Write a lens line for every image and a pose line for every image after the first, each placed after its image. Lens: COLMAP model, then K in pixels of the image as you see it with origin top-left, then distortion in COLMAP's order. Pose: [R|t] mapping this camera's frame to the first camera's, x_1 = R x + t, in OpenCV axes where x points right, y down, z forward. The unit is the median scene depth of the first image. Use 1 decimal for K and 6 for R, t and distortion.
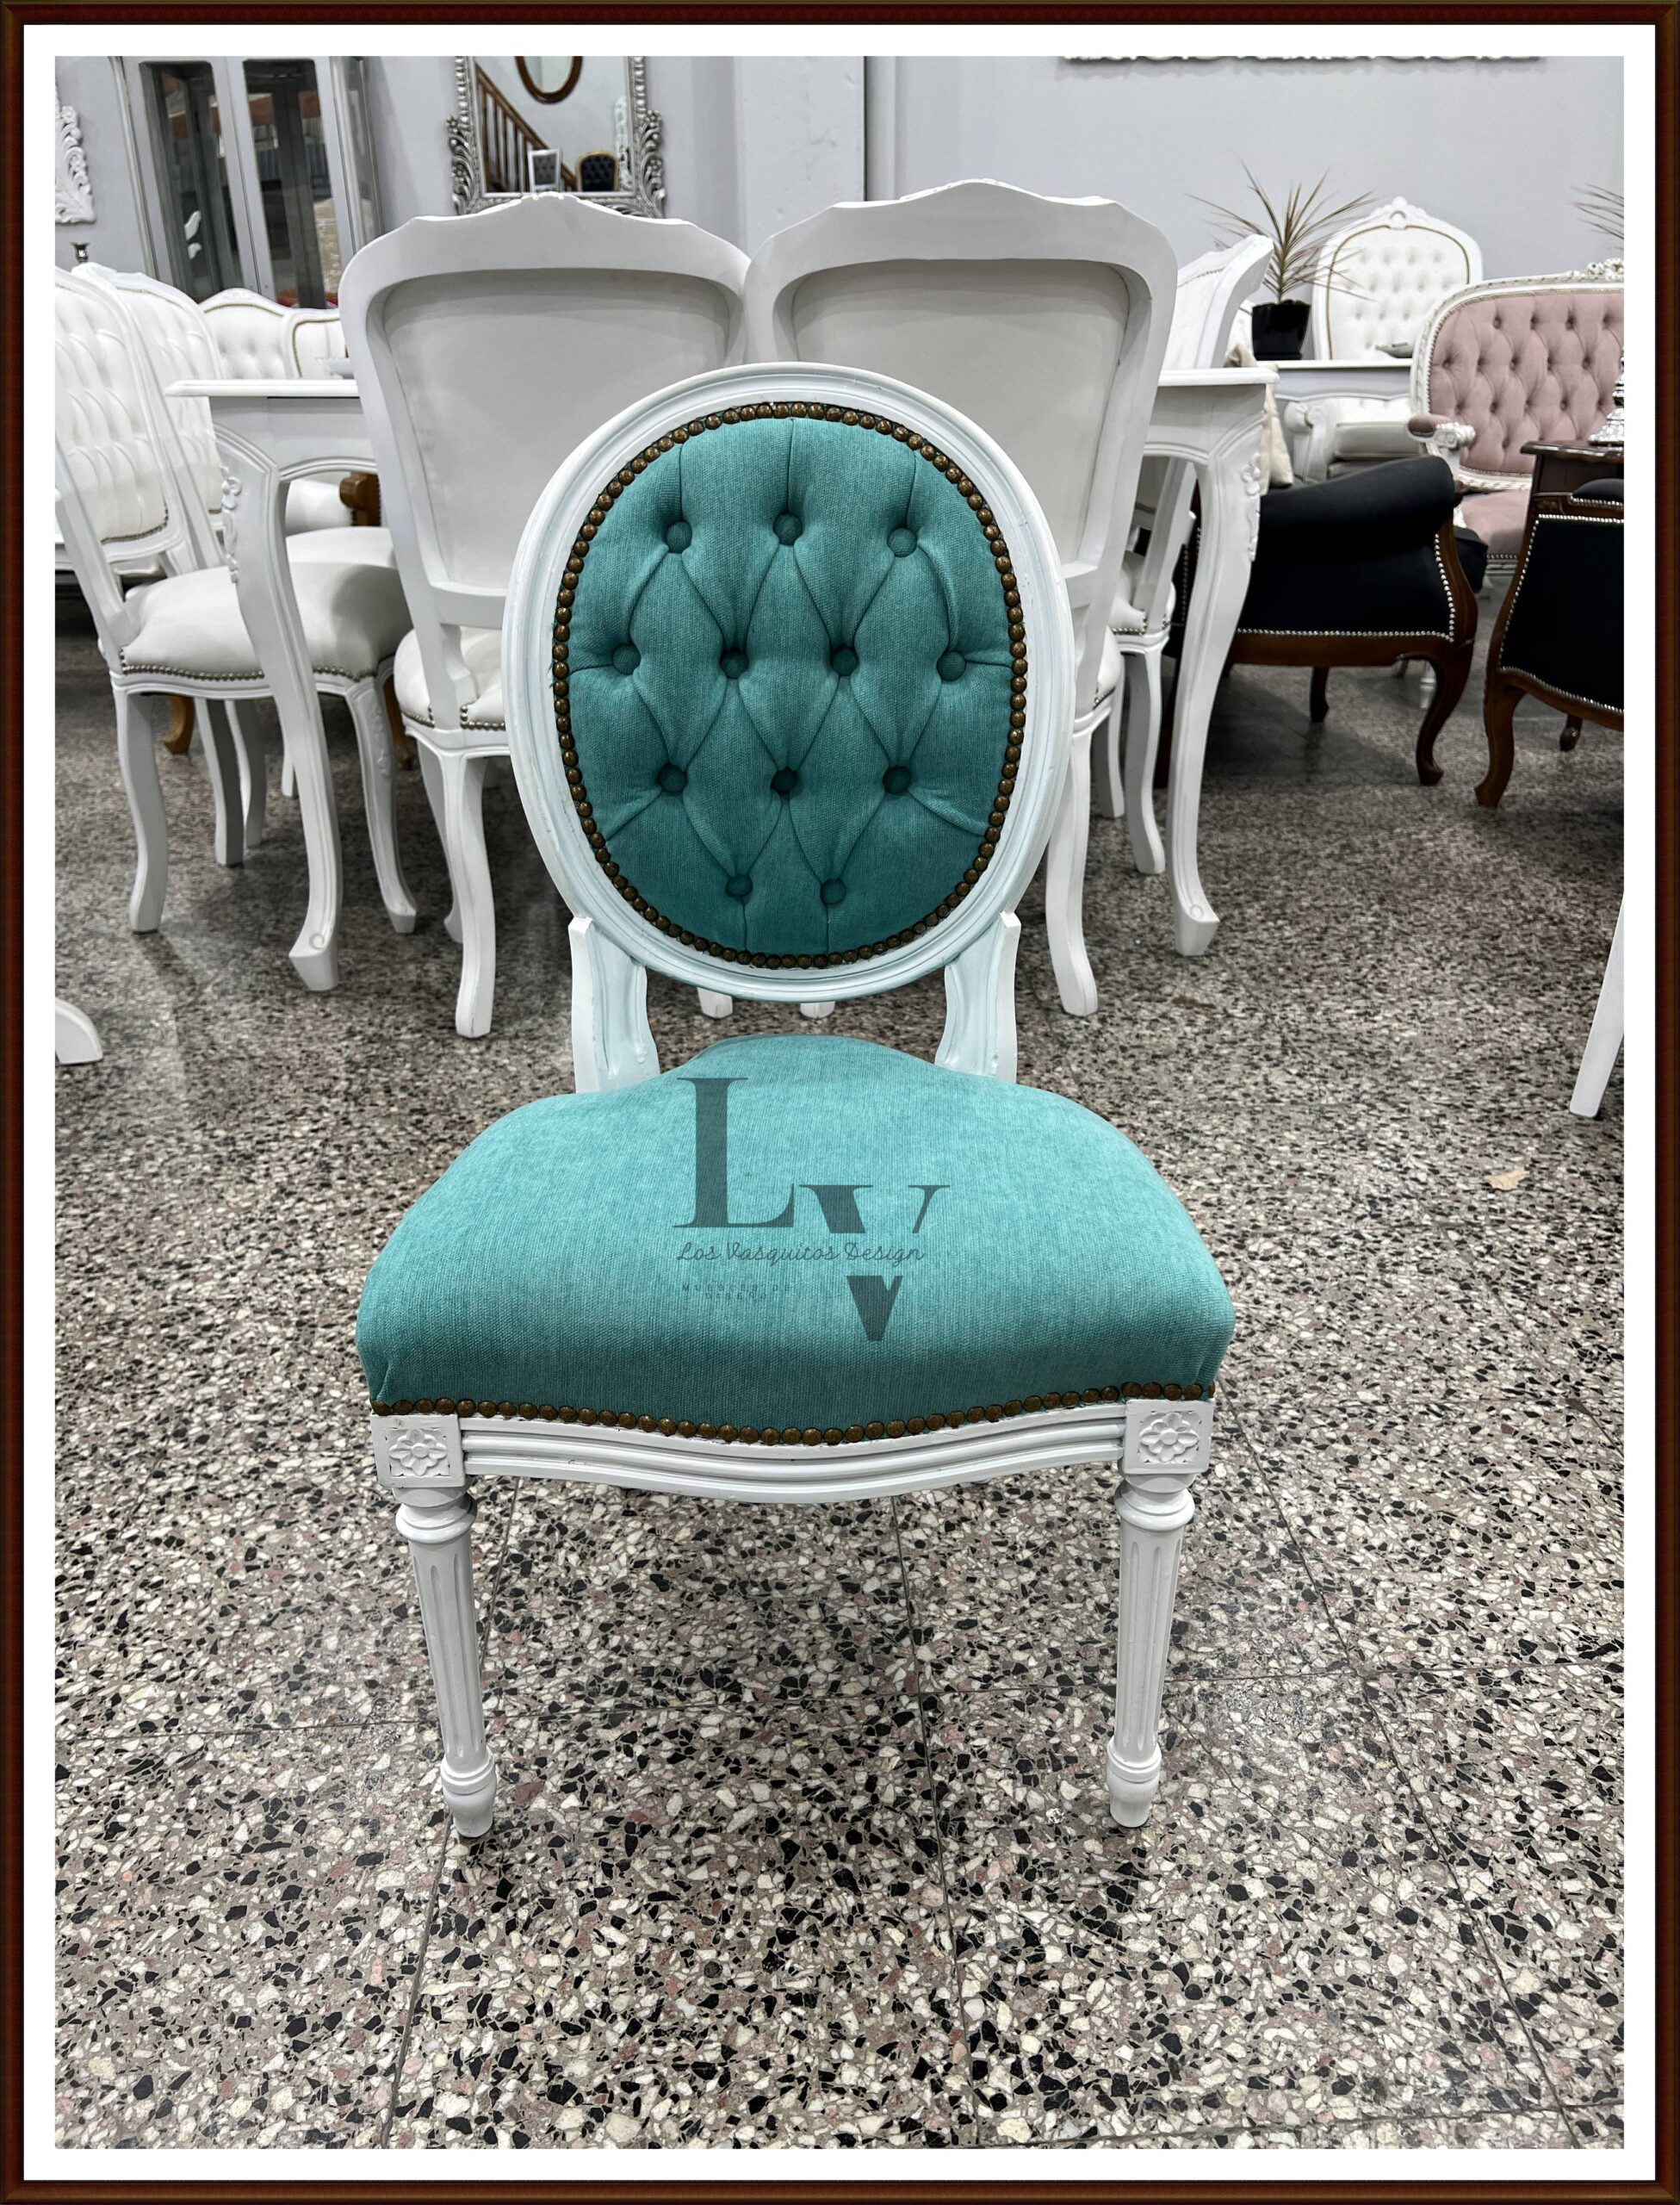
lens RADIAL K [[1585.1, 0, 835.9], [0, 1585.1, 1103.9], [0, 0, 1]] dist [0.044112, -0.048900]
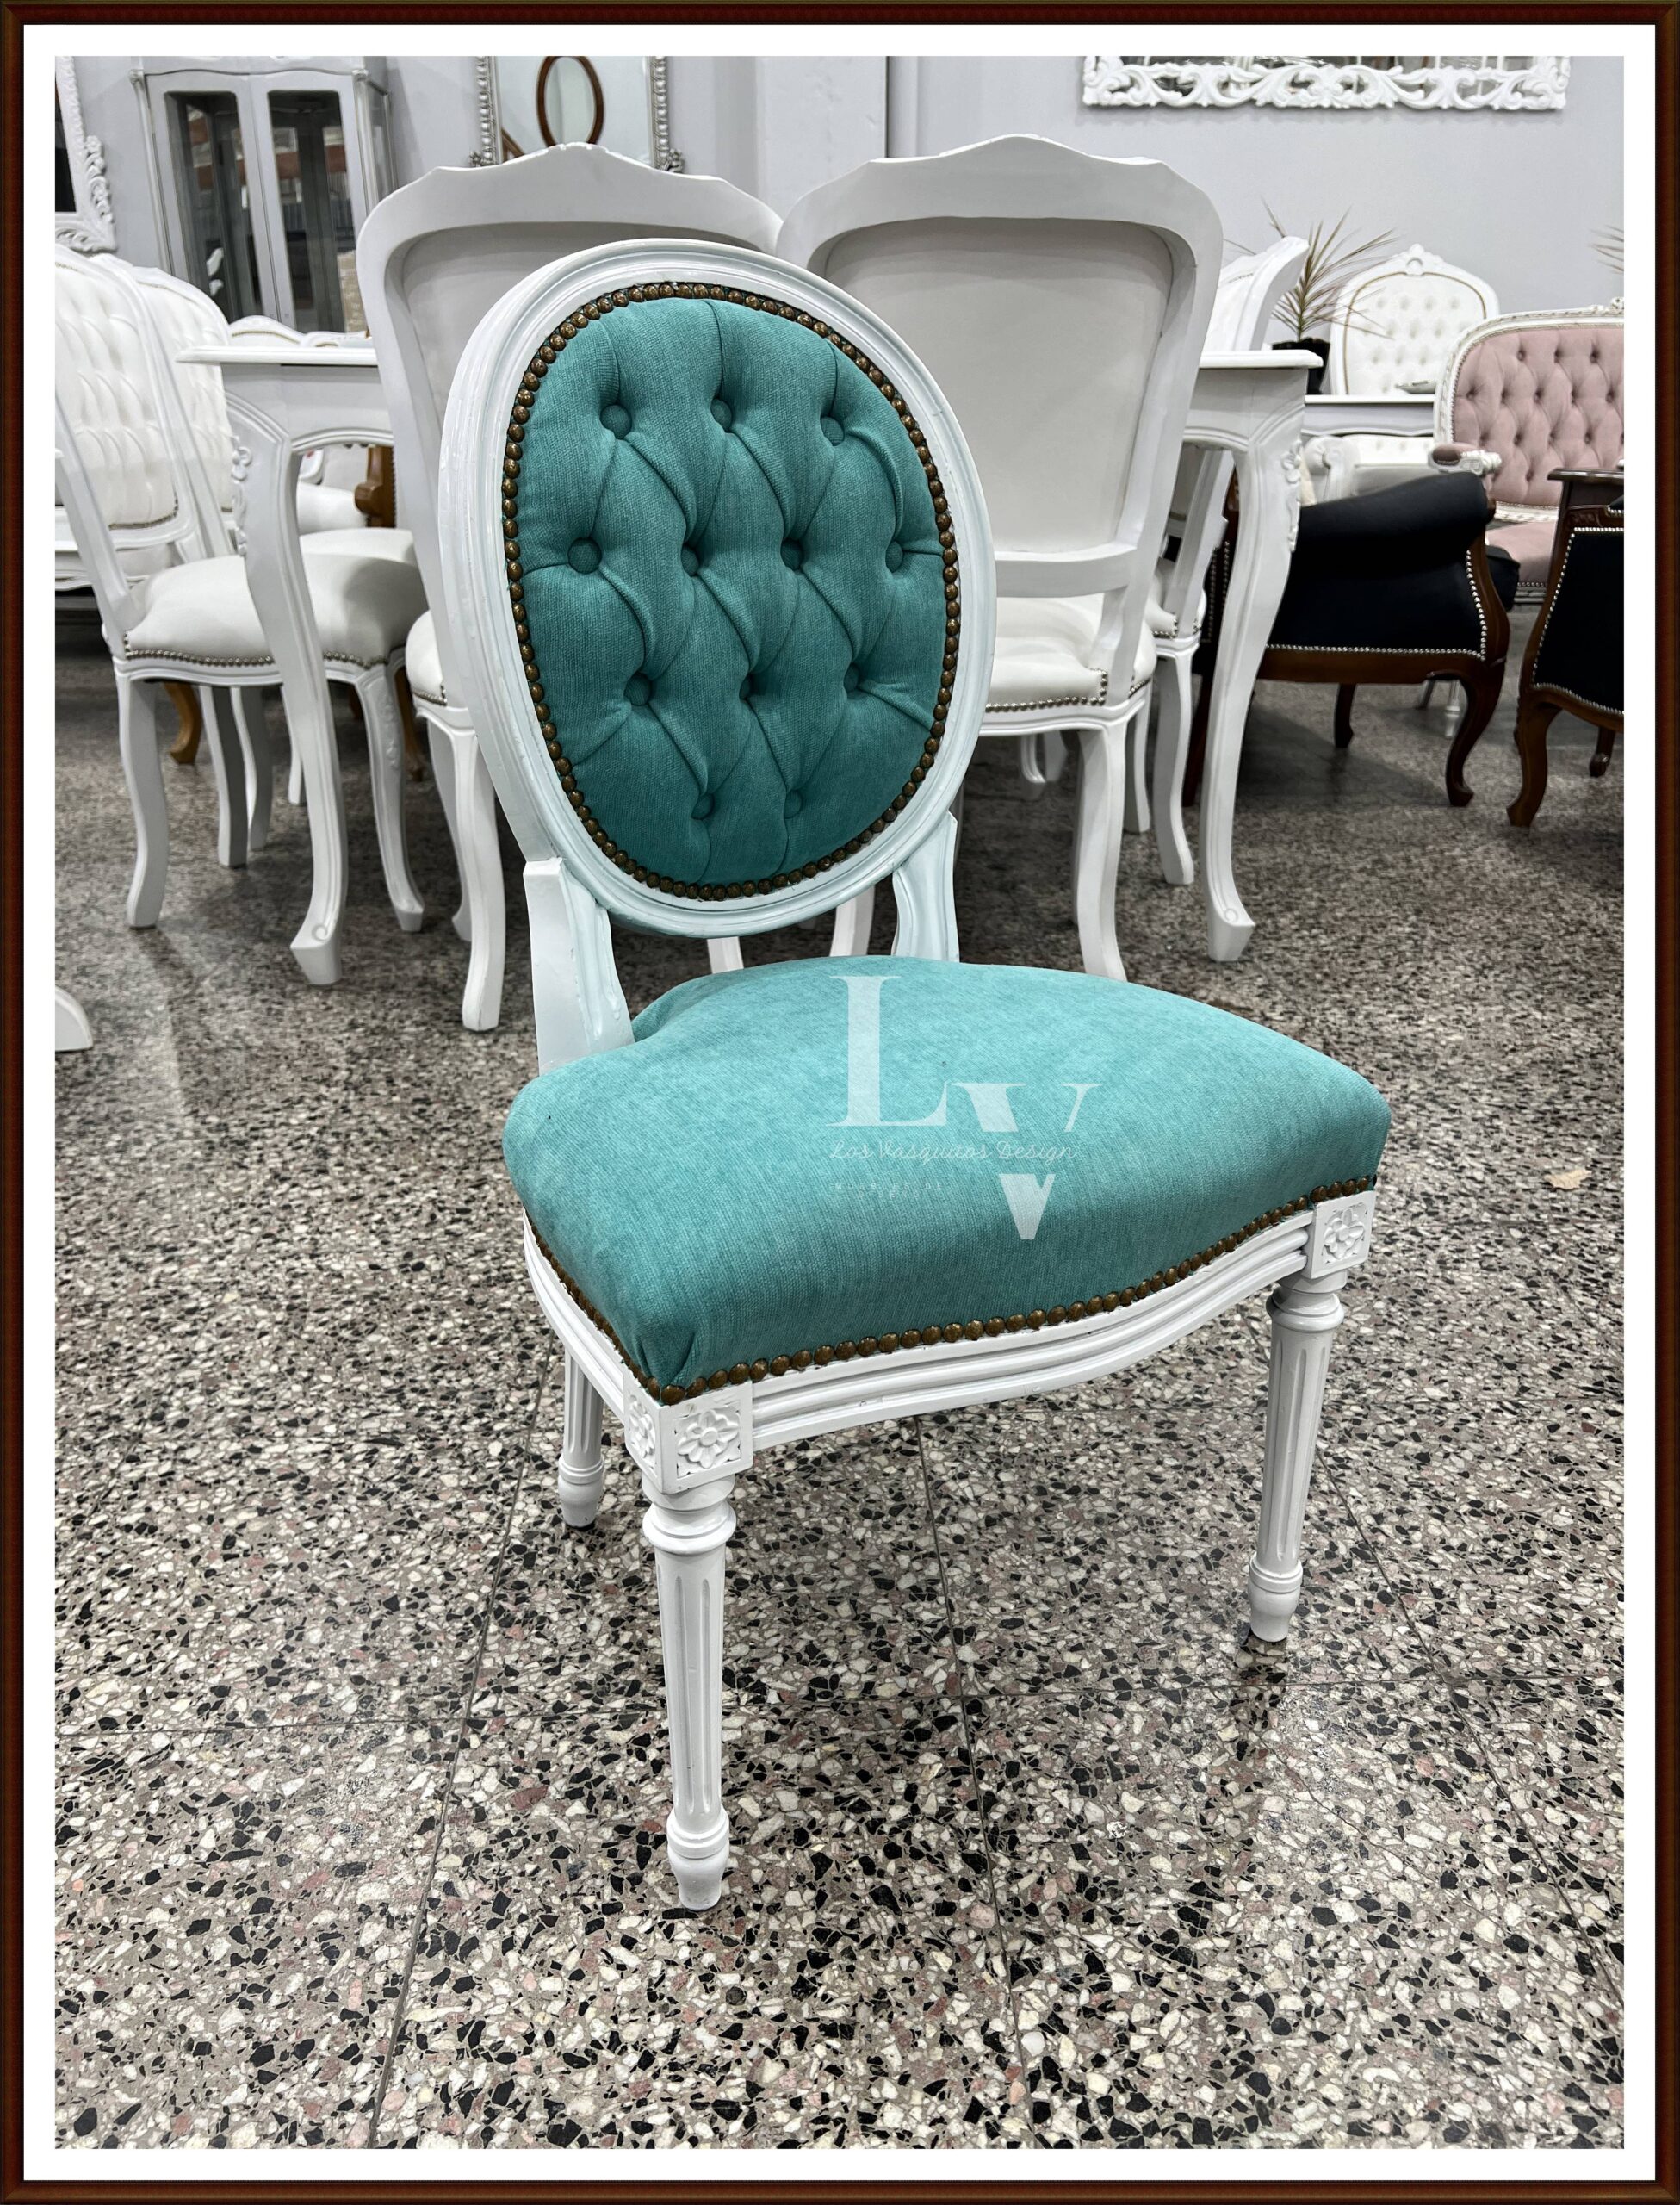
lens RADIAL K [[1585.1, 0, 845.1], [0, 1585.1, 1103.5], [0, 0, 1]] dist [0.044112, -0.048900]
pose [[0.999924, 0.011869, 0.003282, -0.021447], [-0.011748, 0.999328, -0.034716, 0.066304], [-0.003692, 0.034675, 0.999392, 0.083705]]
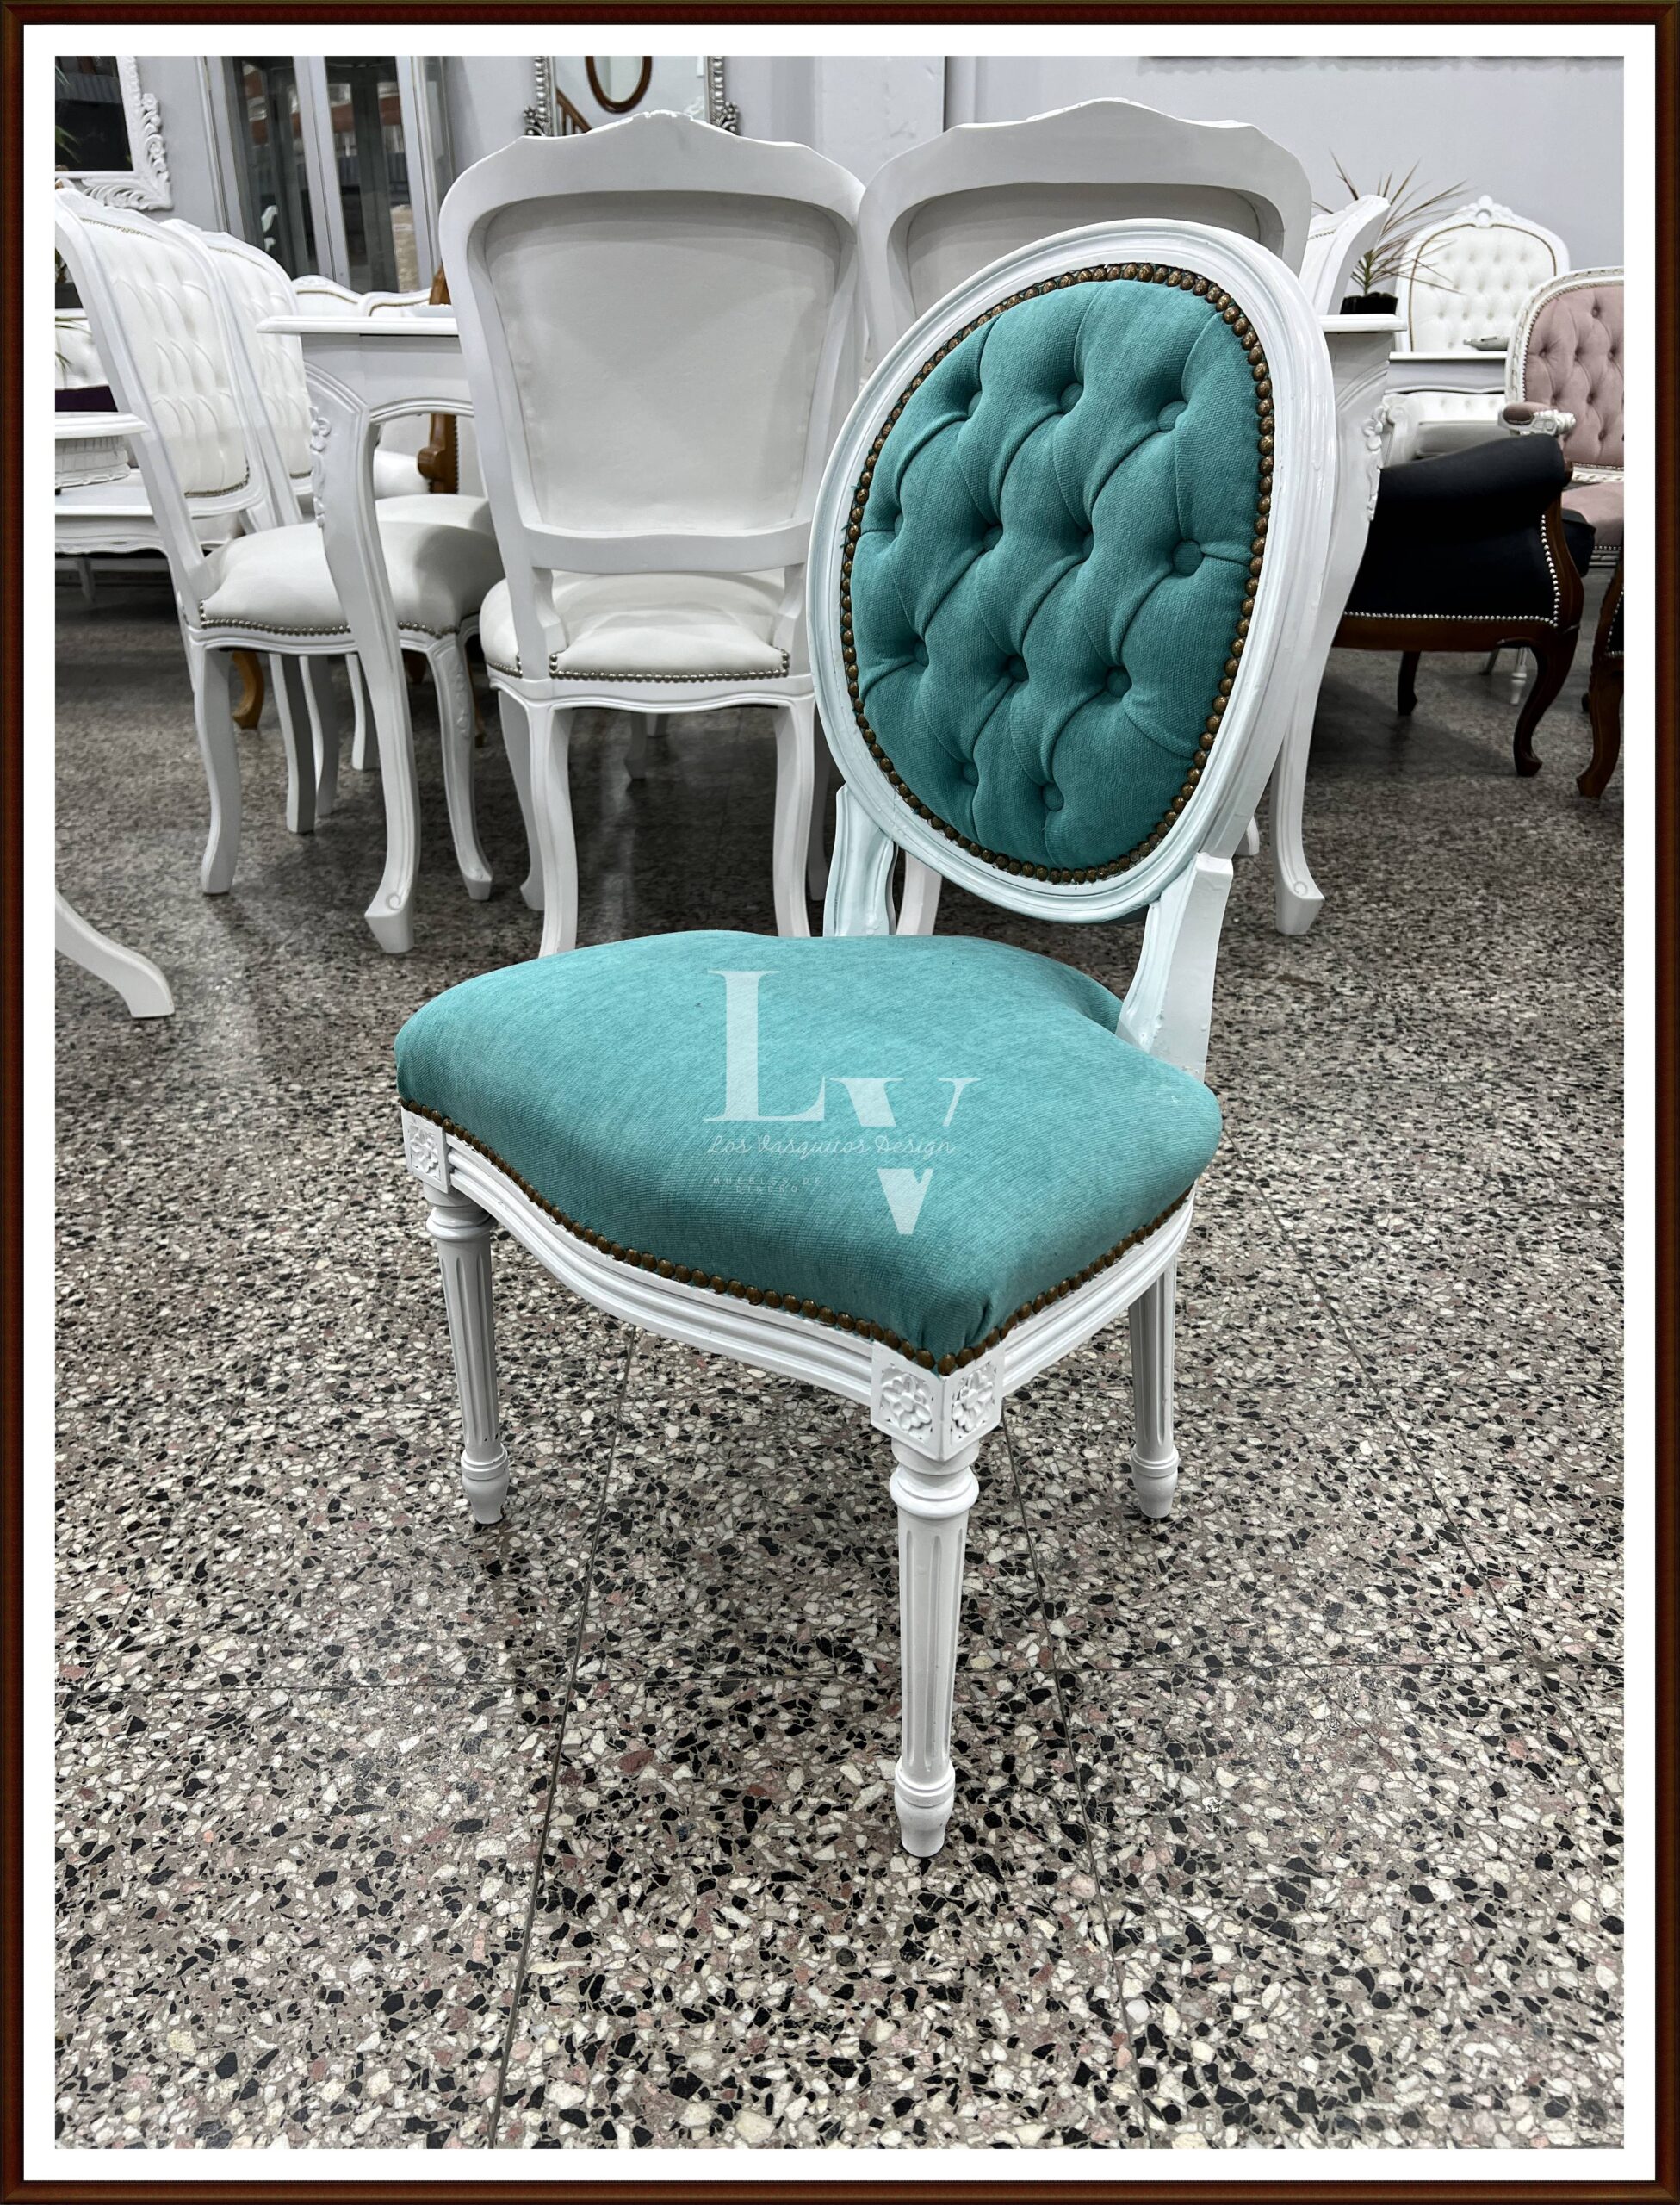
lens RADIAL K [[1585.1, 0, 839.1], [0, 1585.1, 1102.5], [0, 0, 1]] dist [0.044112, -0.048900]
pose [[0.999500, 0.021368, -0.023308, -0.059267], [-0.021613, 0.999713, -0.010287, 0.054233], [0.023081, 0.010786, 0.999675, 0.071505]]
